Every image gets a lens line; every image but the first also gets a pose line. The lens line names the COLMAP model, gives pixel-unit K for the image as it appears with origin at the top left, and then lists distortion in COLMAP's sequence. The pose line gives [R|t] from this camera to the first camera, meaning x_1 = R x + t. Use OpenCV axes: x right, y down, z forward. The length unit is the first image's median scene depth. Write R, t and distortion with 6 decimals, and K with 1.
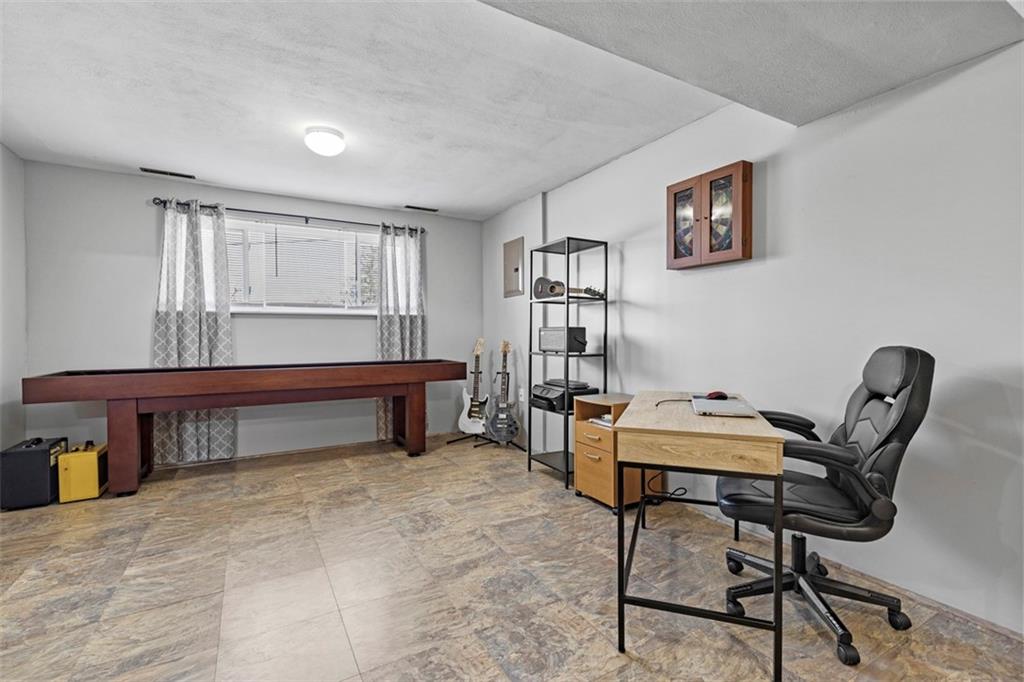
lens RADIAL K [[460.7, 0, 520.4], [0, 460.7, 341.4], [0, 0, 1]] dist [0.009039, -0.002163]
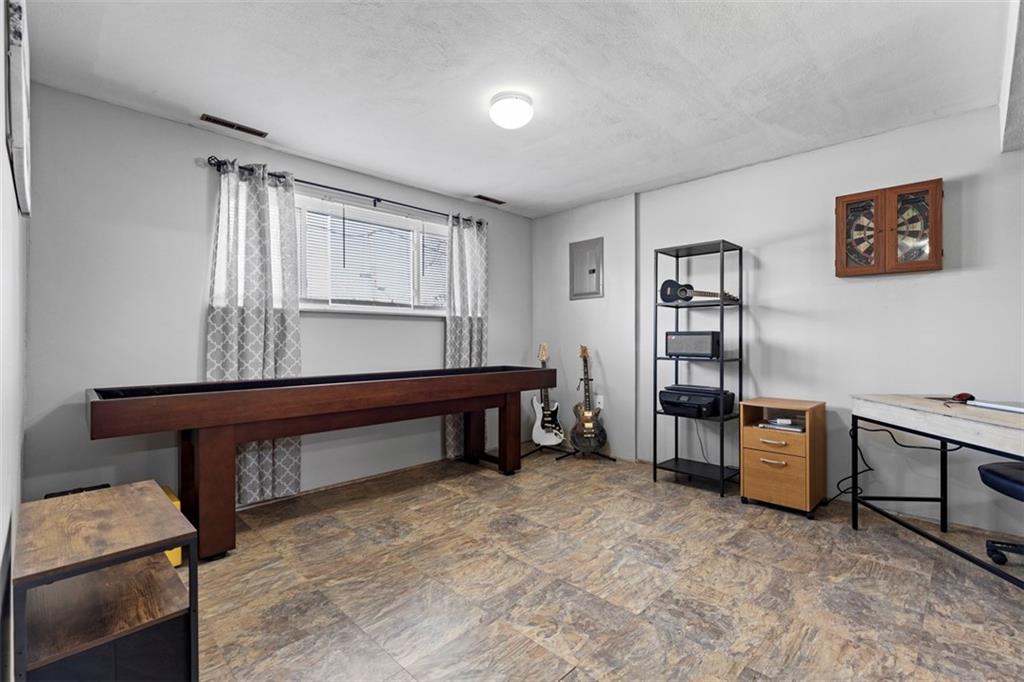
lens RADIAL K [[460.7, 0, 519.6], [0, 460.7, 341.1], [0, 0, 1]] dist [0.009039, -0.002163]
pose [[0.965144, 0.001889, 0.261714, -0.504412], [0.001243, 0.999930, -0.011802, 0.000335], [-0.261718, 0.011716, 0.965073, 0.144557]]
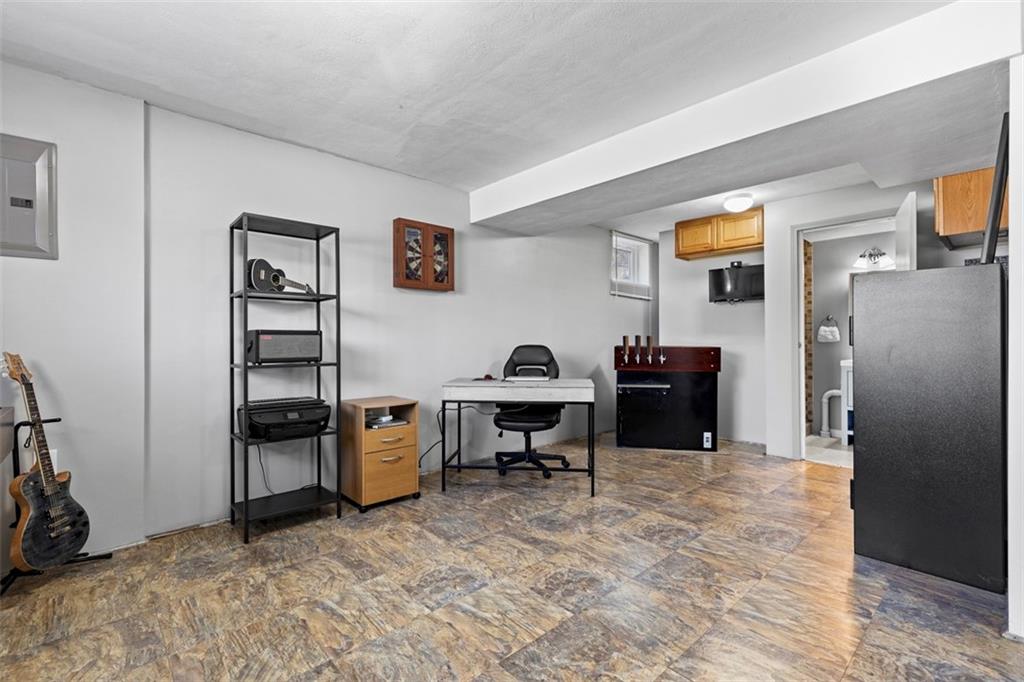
lens RADIAL K [[460.7, 0, 516.1], [0, 460.7, 338.3], [0, 0, 1]] dist [0.009039, -0.002163]
pose [[-0.216674, 0.007392, 0.976216, -0.726044], [0.016187, 0.999861, -0.003978, -0.007730], [-0.976110, 0.014940, -0.216764, 0.759194]]
